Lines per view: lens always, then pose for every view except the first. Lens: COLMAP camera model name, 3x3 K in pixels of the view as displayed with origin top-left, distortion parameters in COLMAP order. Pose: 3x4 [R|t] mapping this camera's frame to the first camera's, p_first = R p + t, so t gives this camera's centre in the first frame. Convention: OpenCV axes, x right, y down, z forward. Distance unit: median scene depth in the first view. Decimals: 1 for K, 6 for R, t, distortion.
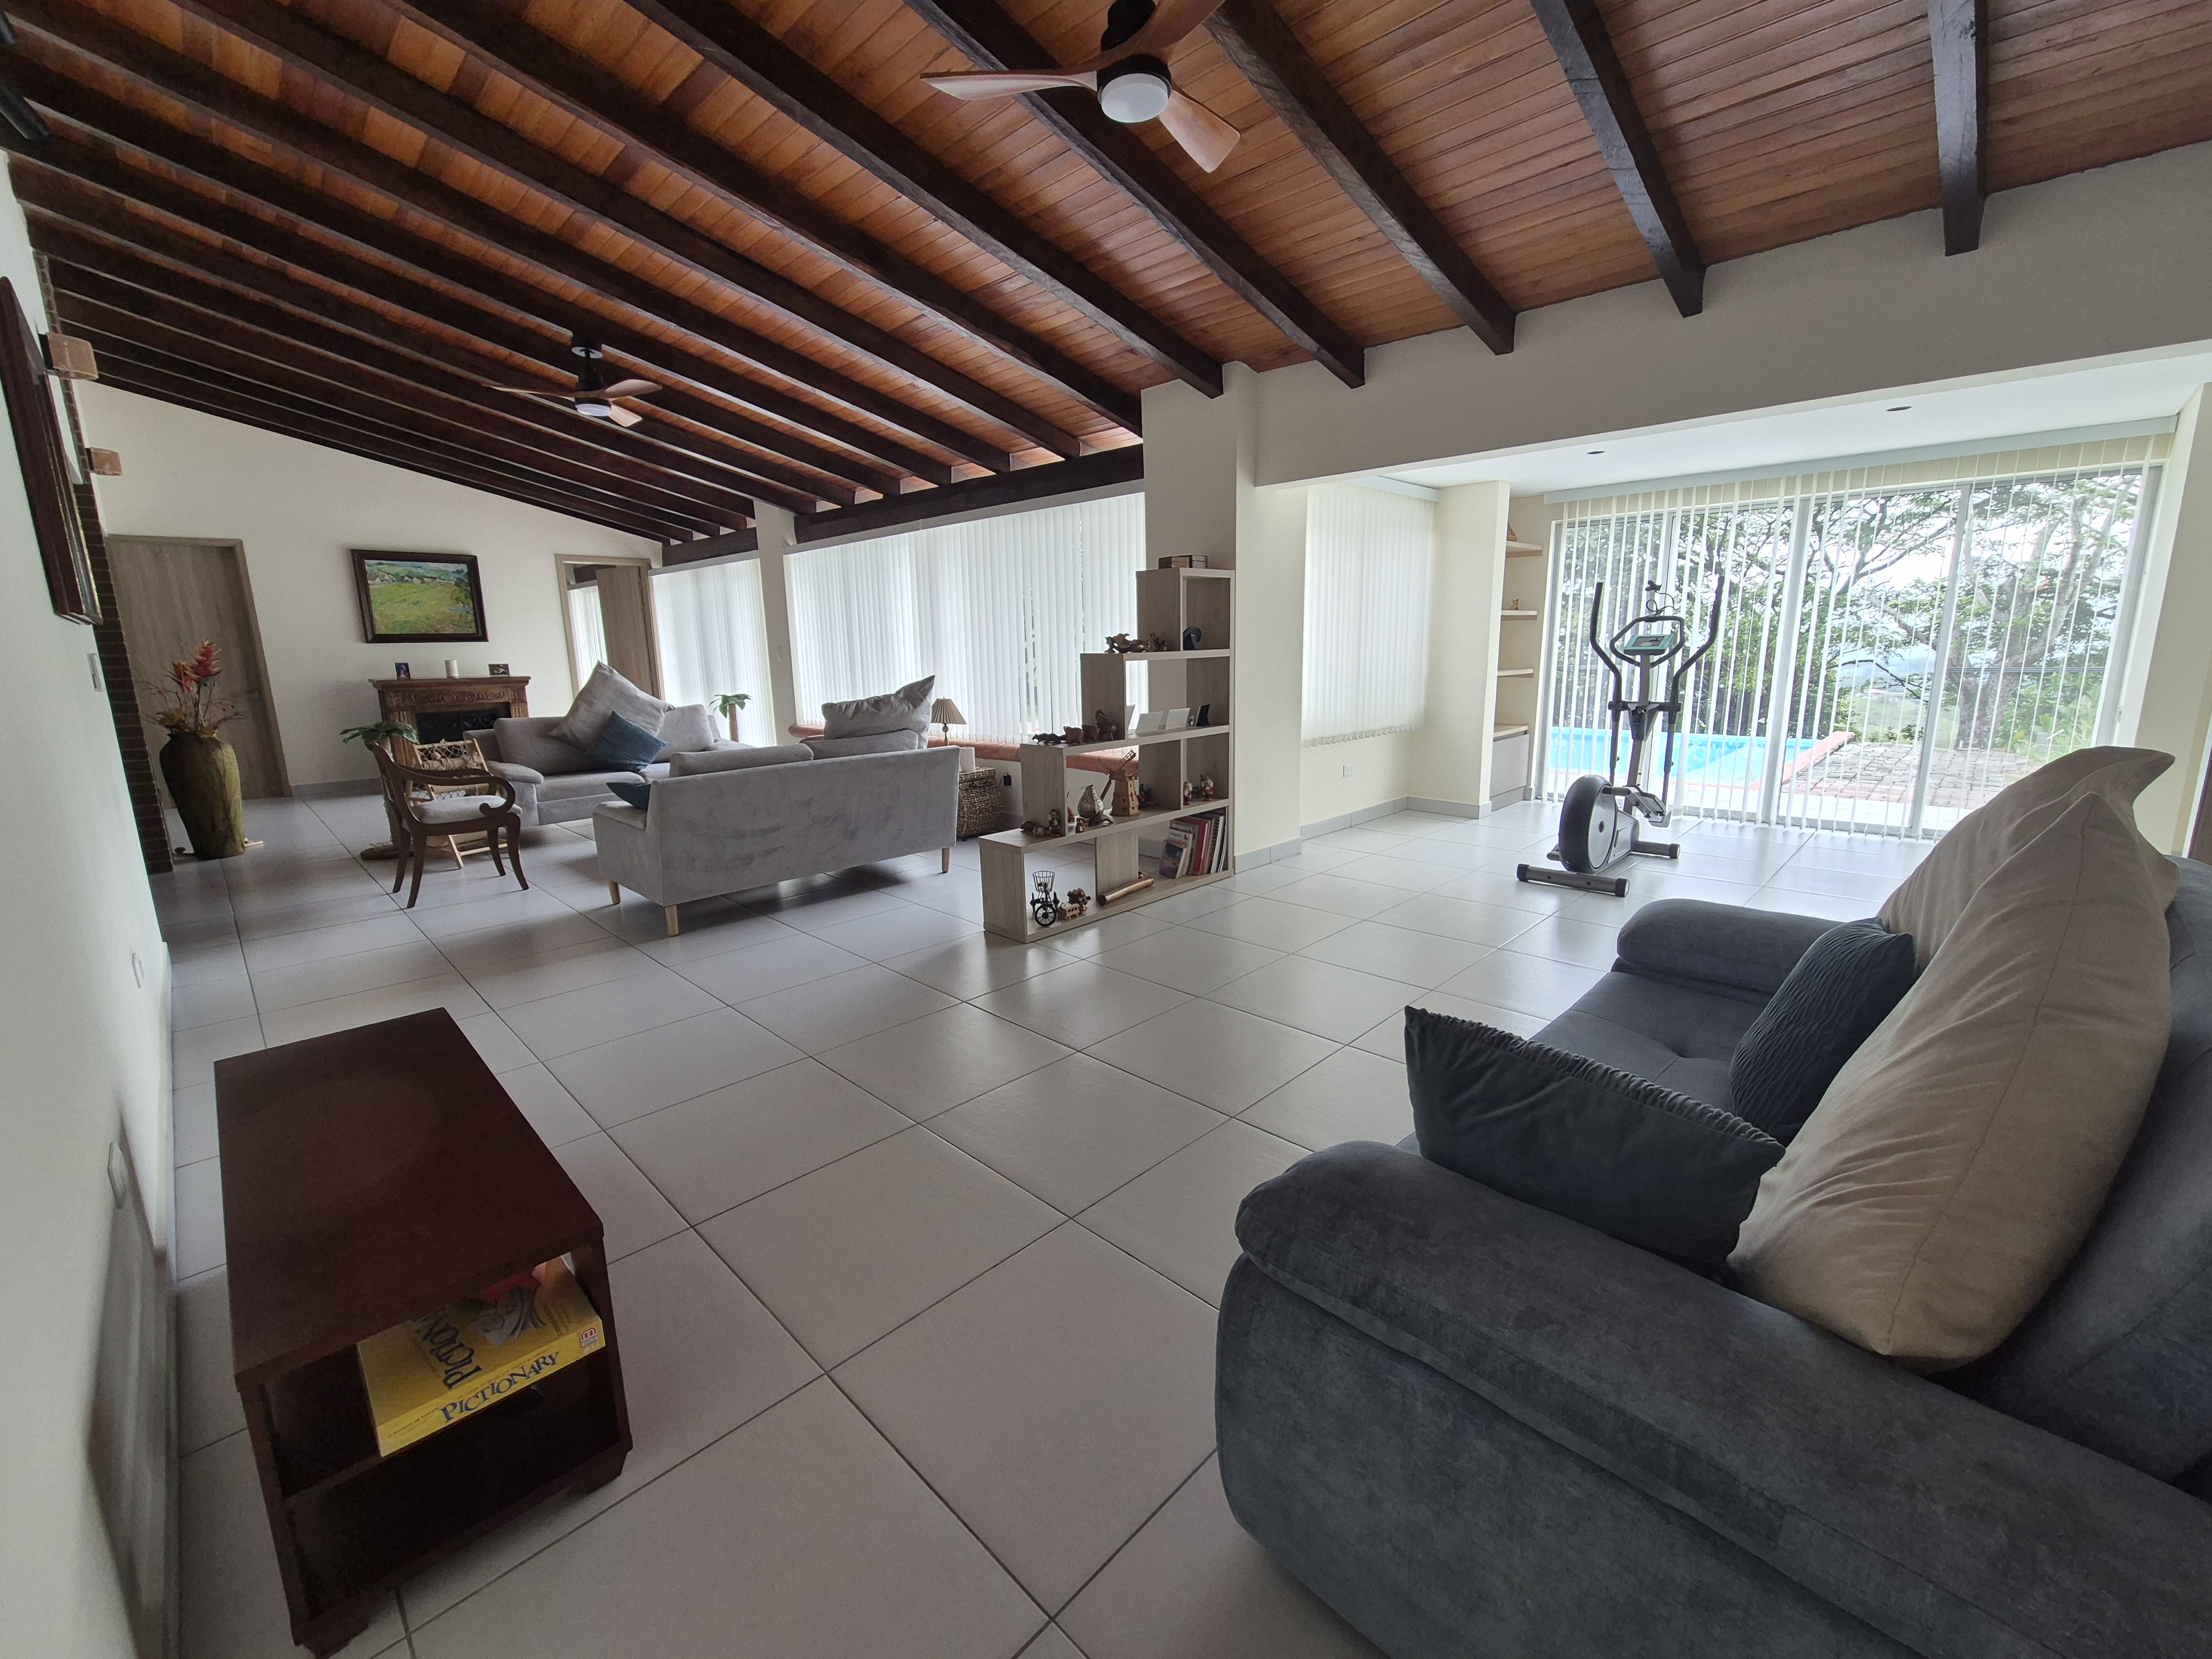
lens RADIAL K [[907.1, 0, 1112.1], [0, 907.1, 811.7], [0, 0, 1]] dist [0.000797, 0.000134]
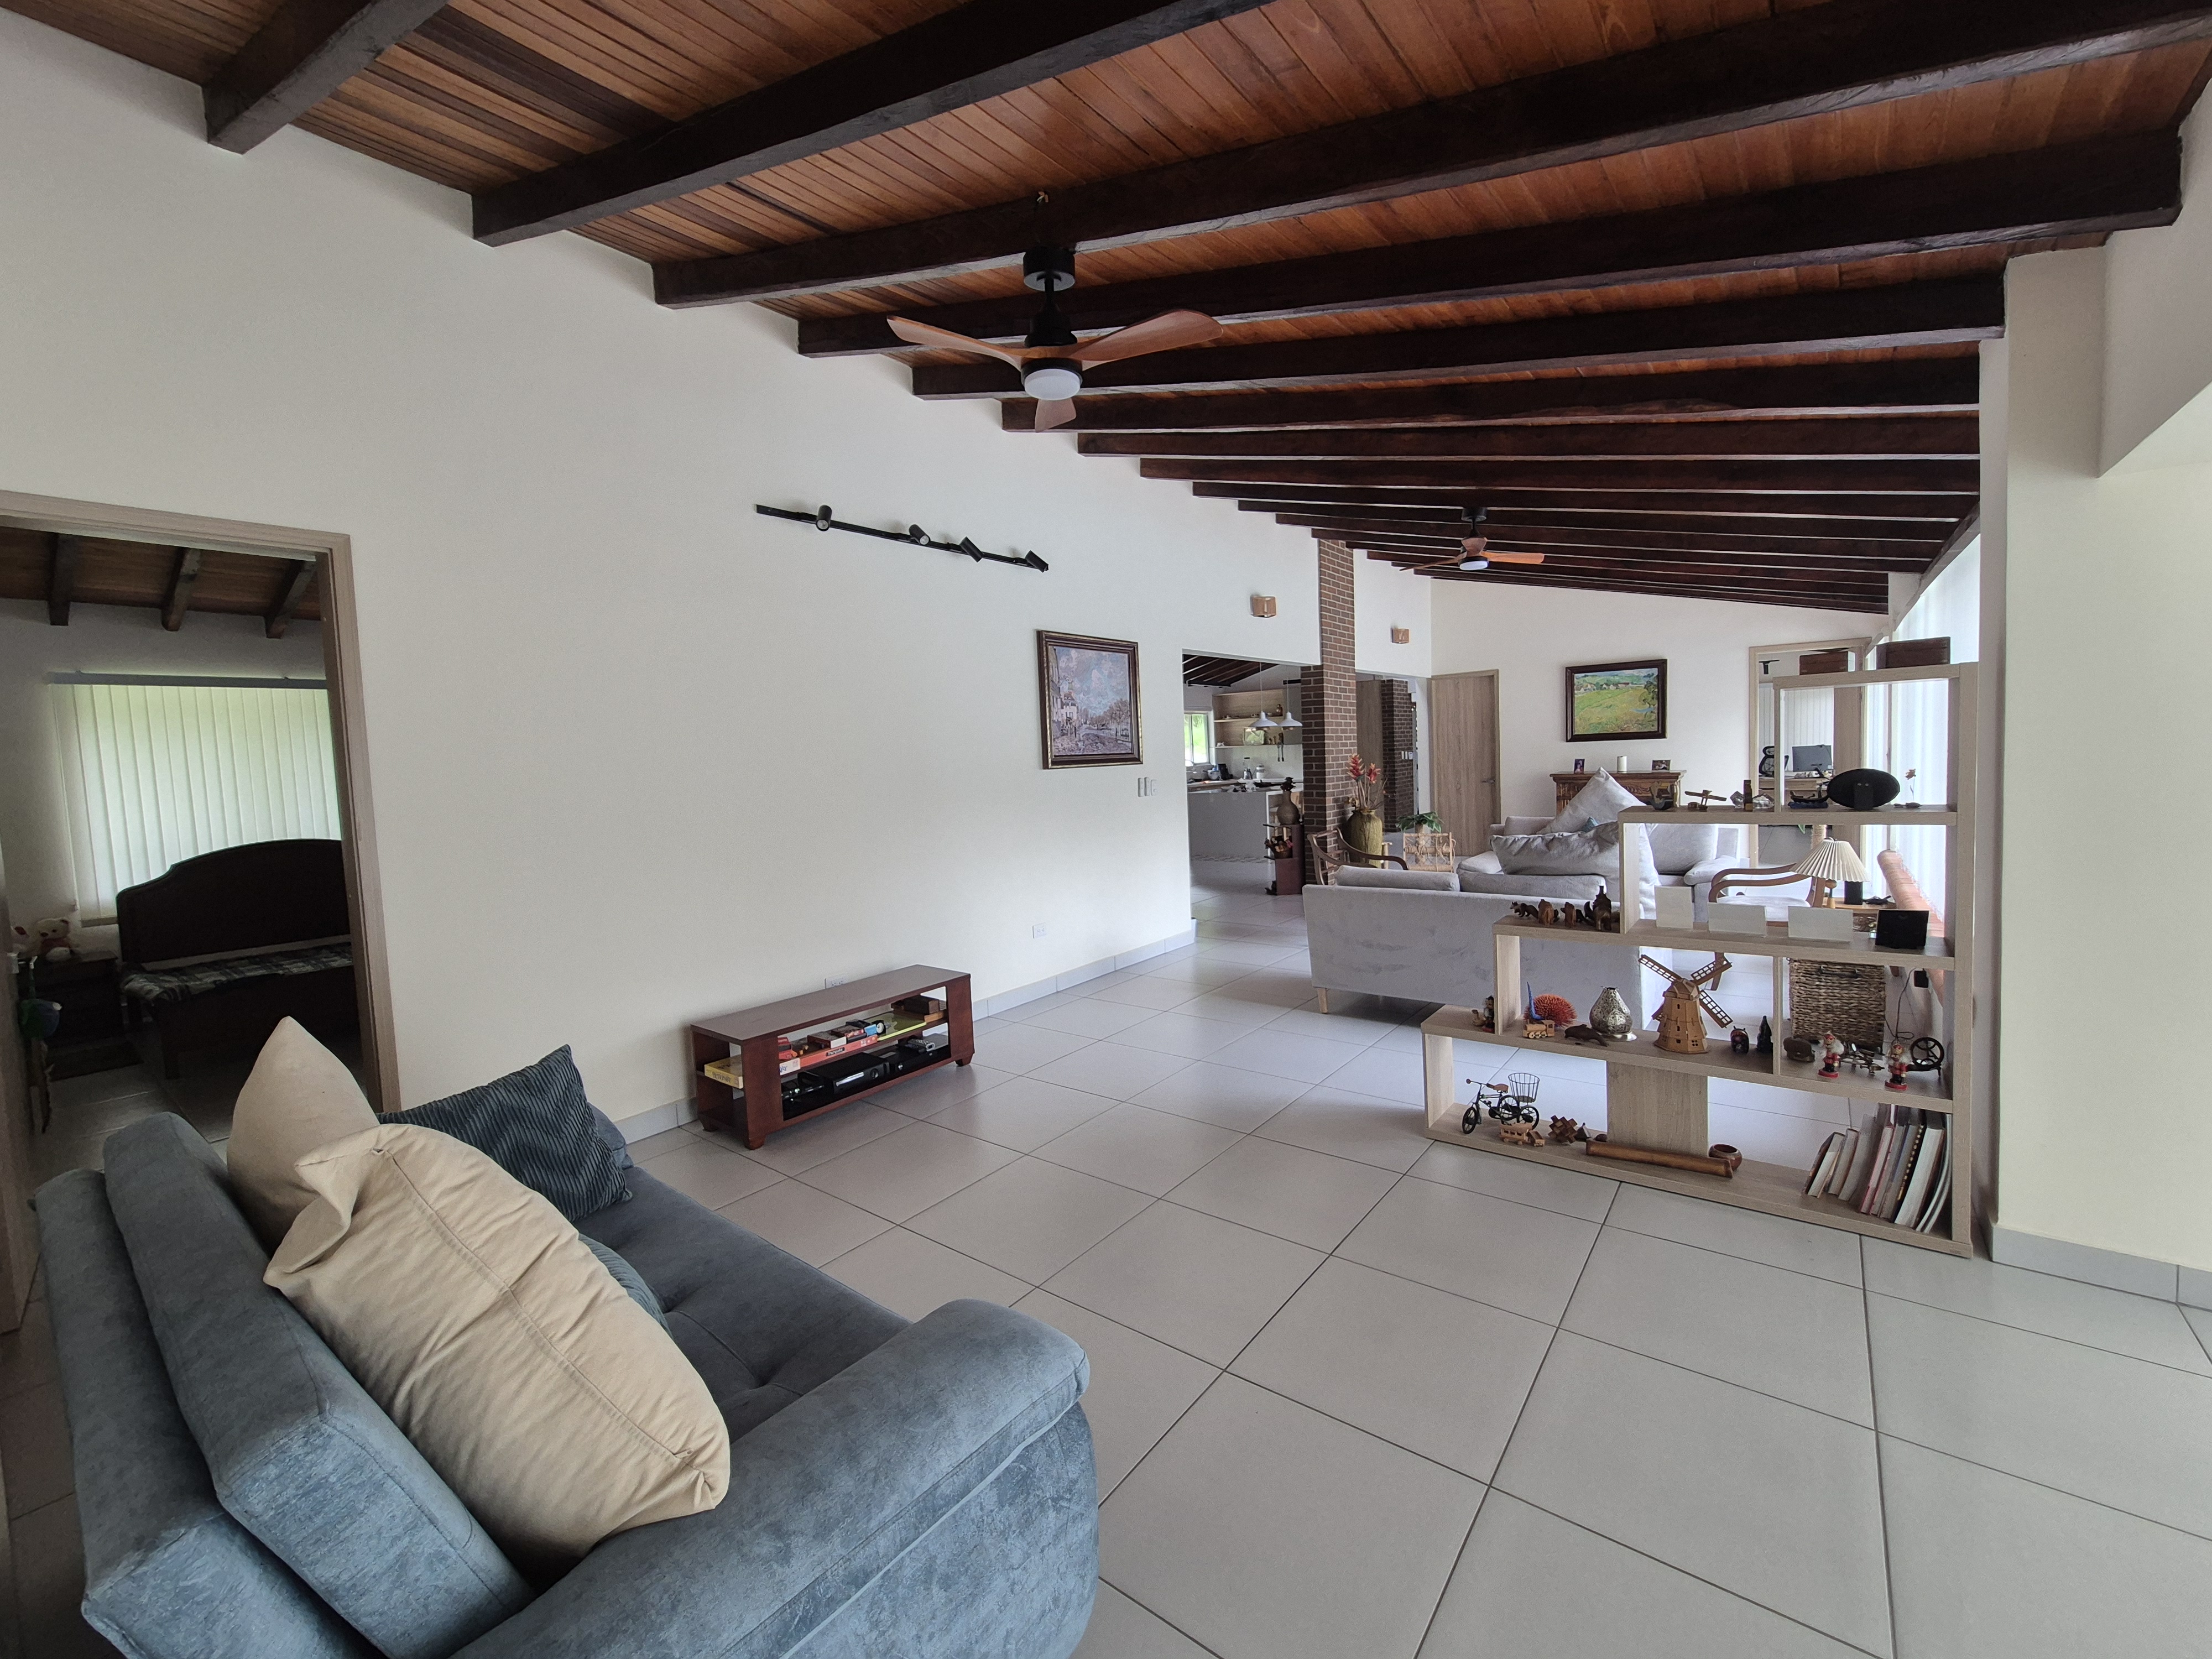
lens RADIAL K [[907.1, 0, 1094.8], [0, 907.1, 814.8], [0, 0, 1]] dist [0.000797, 0.000134]
pose [[0.114497, 0.079937, -0.990202, 0.297782], [-0.145860, 0.987308, 0.062838, -0.070818], [0.982657, 0.137237, 0.124703, 0.233121]]
